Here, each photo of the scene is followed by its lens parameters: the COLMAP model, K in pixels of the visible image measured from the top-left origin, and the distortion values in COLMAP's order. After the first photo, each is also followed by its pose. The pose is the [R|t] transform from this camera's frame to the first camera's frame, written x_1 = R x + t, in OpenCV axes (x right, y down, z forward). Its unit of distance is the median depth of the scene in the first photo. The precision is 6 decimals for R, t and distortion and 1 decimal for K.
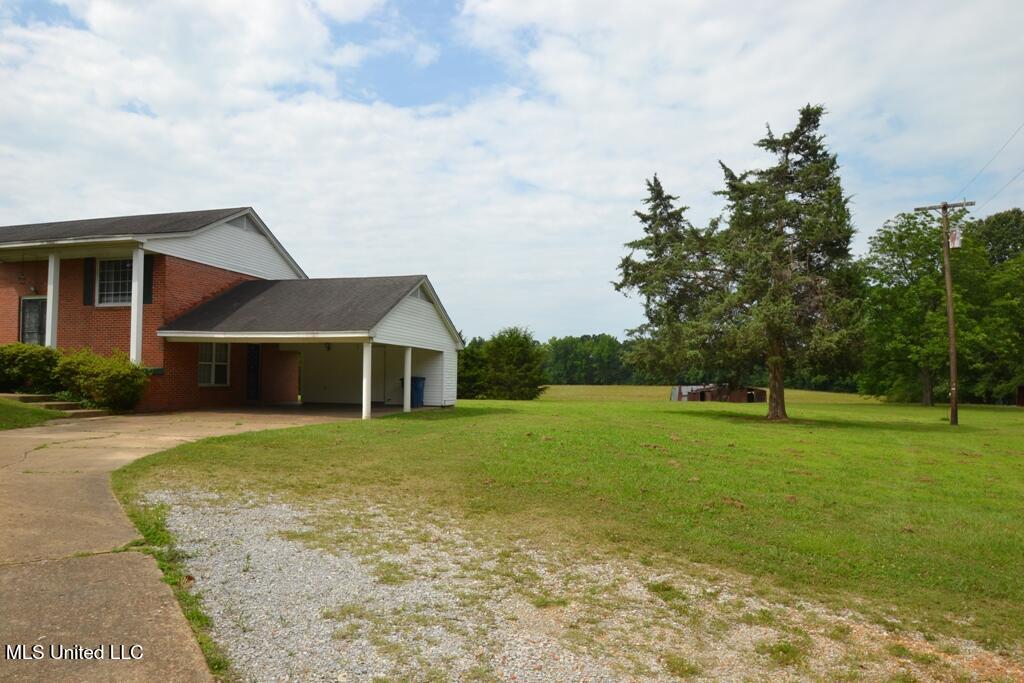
lens RADIAL K [[645.0, 0, 481.1], [0, 645.0, 350.5], [0, 0, 1]] dist [-0.018781, 0.001976]
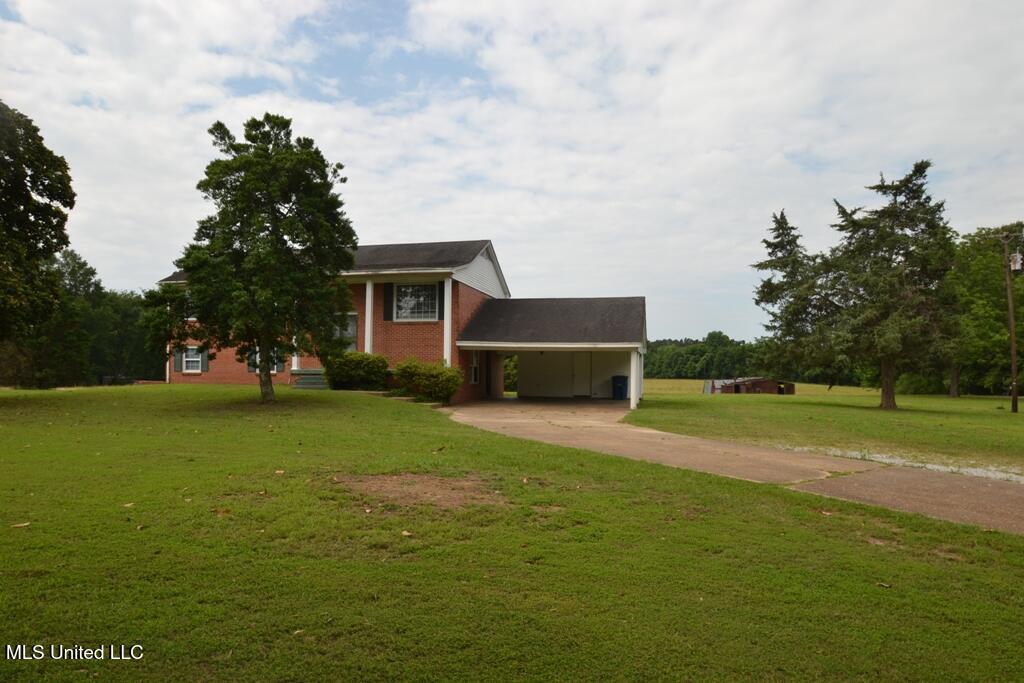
lens RADIAL K [[627.5, 0, 493.0], [0, 627.5, 344.2], [0, 0, 1]] dist [-0.003079, -0.001350]
pose [[0.999186, -0.000130, 0.040329, -0.340454], [0.000143, 1.000000, -0.000322, -0.017117], [-0.040329, 0.000328, 0.999186, -0.180277]]
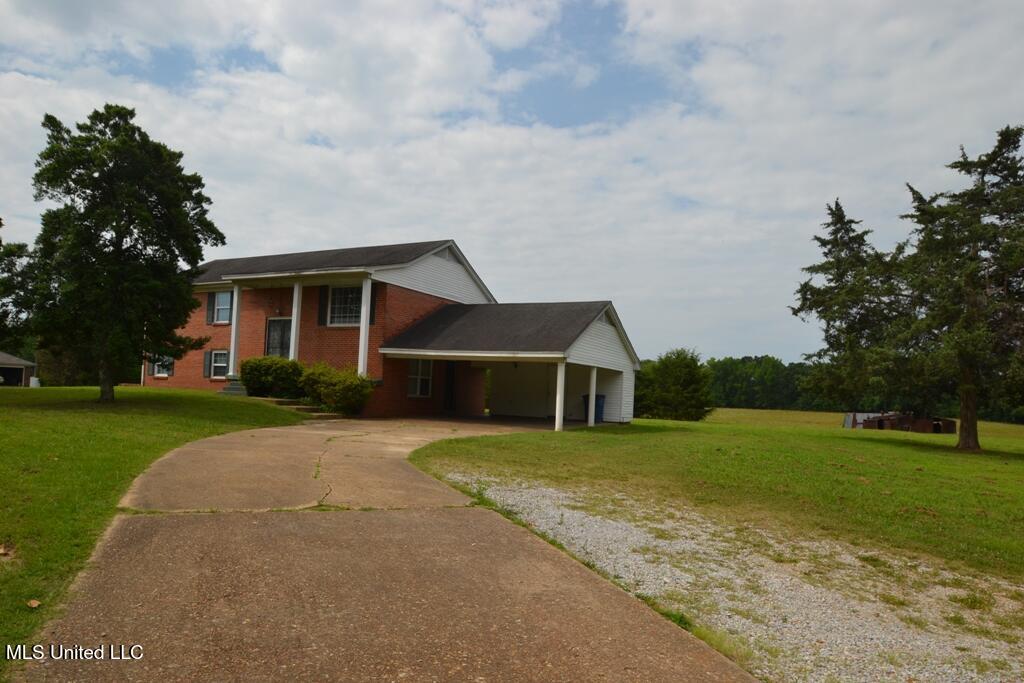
lens RADIAL K [[648.8, 0, 503.9], [0, 648.8, 358.4], [0, 0, 1]] dist [-0.019732, -0.001029]
pose [[0.980624, 0.020329, -0.194840, -0.036825], [-0.023277, 0.999646, -0.012853, -0.001425], [0.194509, 0.017139, 0.980751, -0.079648]]
